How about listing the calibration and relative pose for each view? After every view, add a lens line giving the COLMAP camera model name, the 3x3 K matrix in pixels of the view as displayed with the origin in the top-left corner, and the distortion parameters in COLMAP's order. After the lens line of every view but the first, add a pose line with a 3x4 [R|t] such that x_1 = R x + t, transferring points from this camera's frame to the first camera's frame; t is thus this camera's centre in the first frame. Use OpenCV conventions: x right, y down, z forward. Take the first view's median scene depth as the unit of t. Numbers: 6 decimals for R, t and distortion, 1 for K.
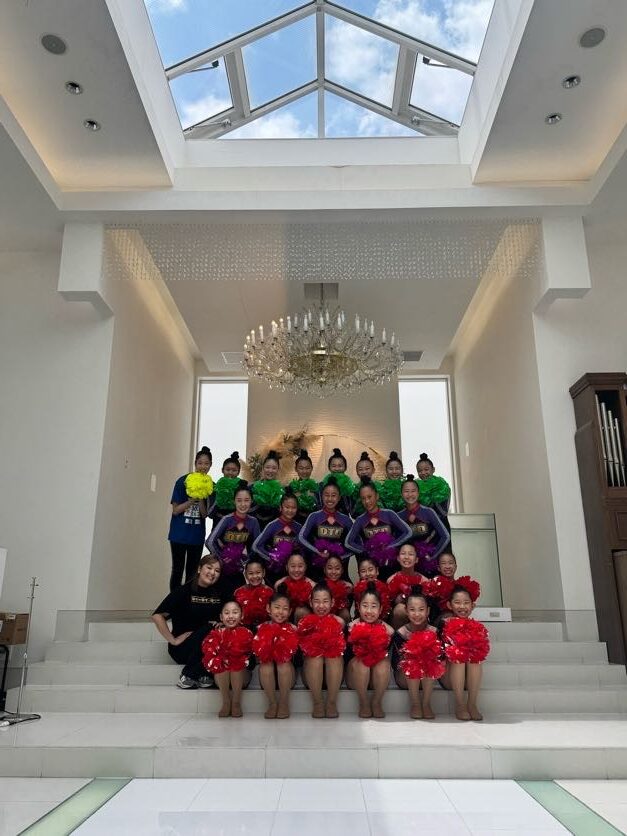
lens RADIAL K [[628.2, 0, 309.2], [0, 628.2, 421.2], [0, 0, 1]] dist [0.054060, -0.056513]
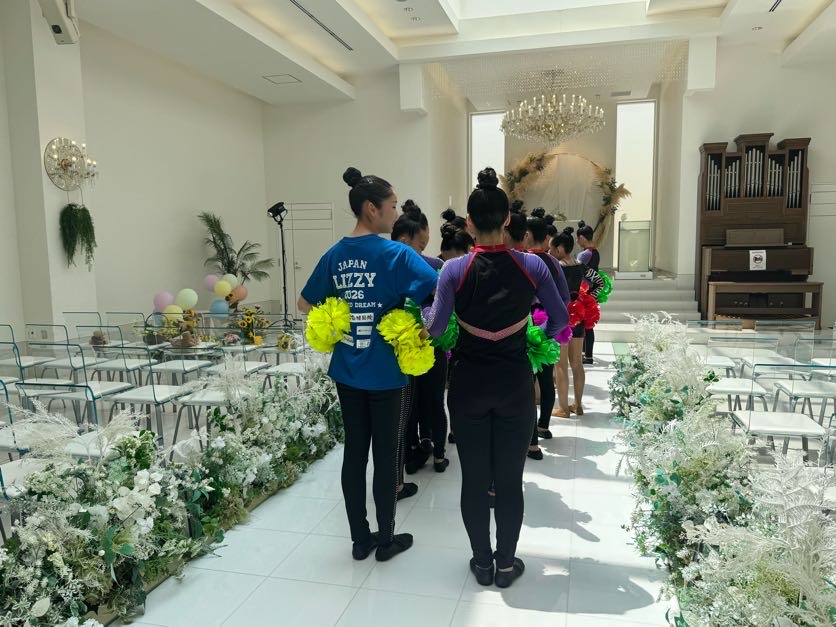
lens RADIAL K [[628.2, 0, 418.7], [0, 628.2, 315.3], [0, 0, 1]] dist [0.054060, -0.056513]
pose [[0.973122, 0.009199, -0.230106, 0.050988], [0.080210, 0.923096, 0.376112, -0.215874], [0.215869, -0.384460, 0.897547, -0.540064]]
